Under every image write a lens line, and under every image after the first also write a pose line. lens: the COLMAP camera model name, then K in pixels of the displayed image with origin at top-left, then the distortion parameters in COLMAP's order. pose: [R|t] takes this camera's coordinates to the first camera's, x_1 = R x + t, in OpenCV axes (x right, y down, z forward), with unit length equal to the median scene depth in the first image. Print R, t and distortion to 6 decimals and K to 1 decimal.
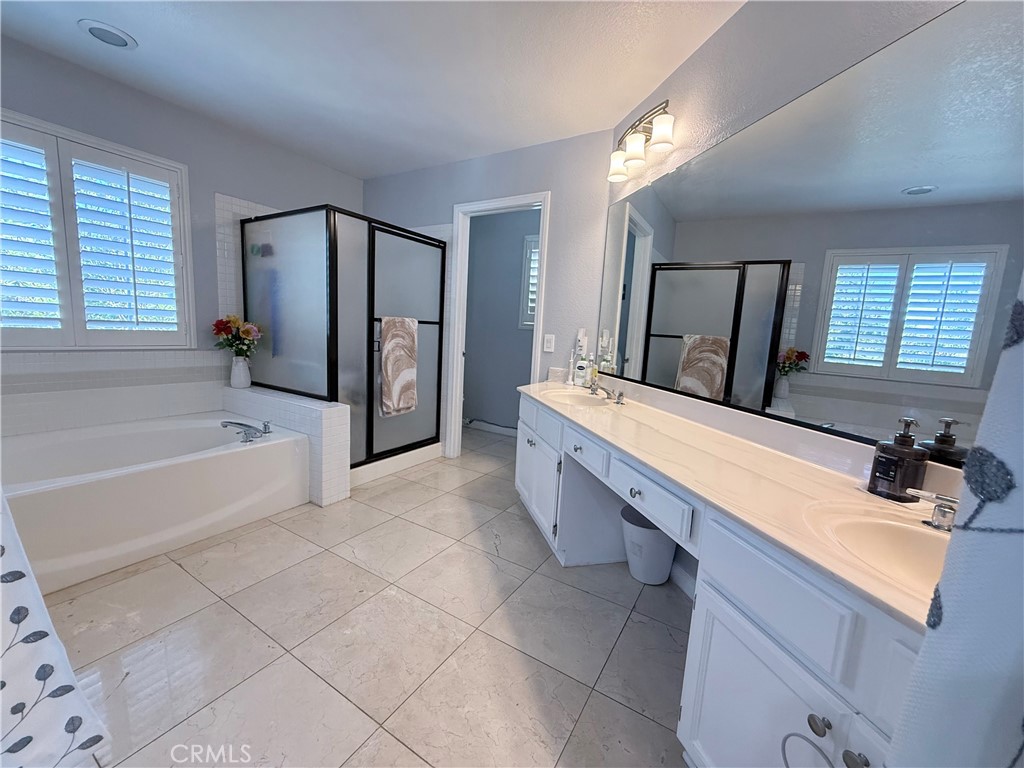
lens RADIAL K [[405.9, 0, 512.0], [0, 405.9, 384.0], [0, 0, 1]] dist [-0.013968, -0.000010]
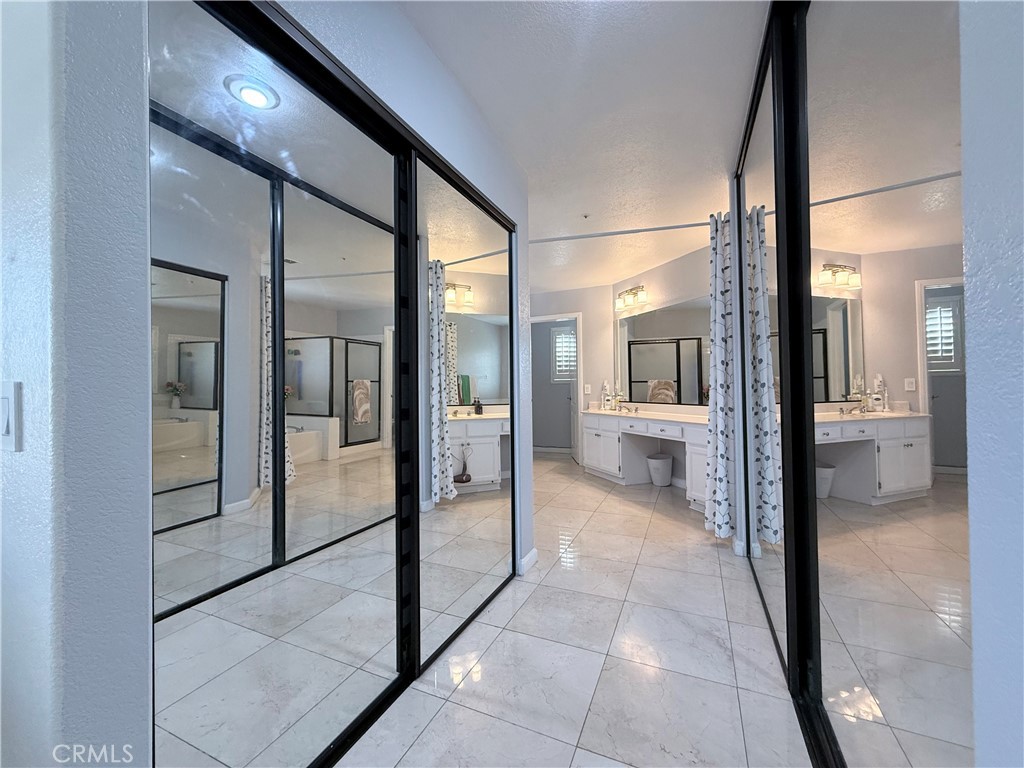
lens RADIAL K [[405.9, 0, 512.0], [0, 405.9, 384.0], [0, 0, 1]] dist [-0.013968, -0.000010]
pose [[0.990576, -0.047108, 0.128607, 0.260854], [0.062222, 0.991280, -0.116160, 0.165696], [-0.122013, 0.123068, 0.984869, -1.275020]]
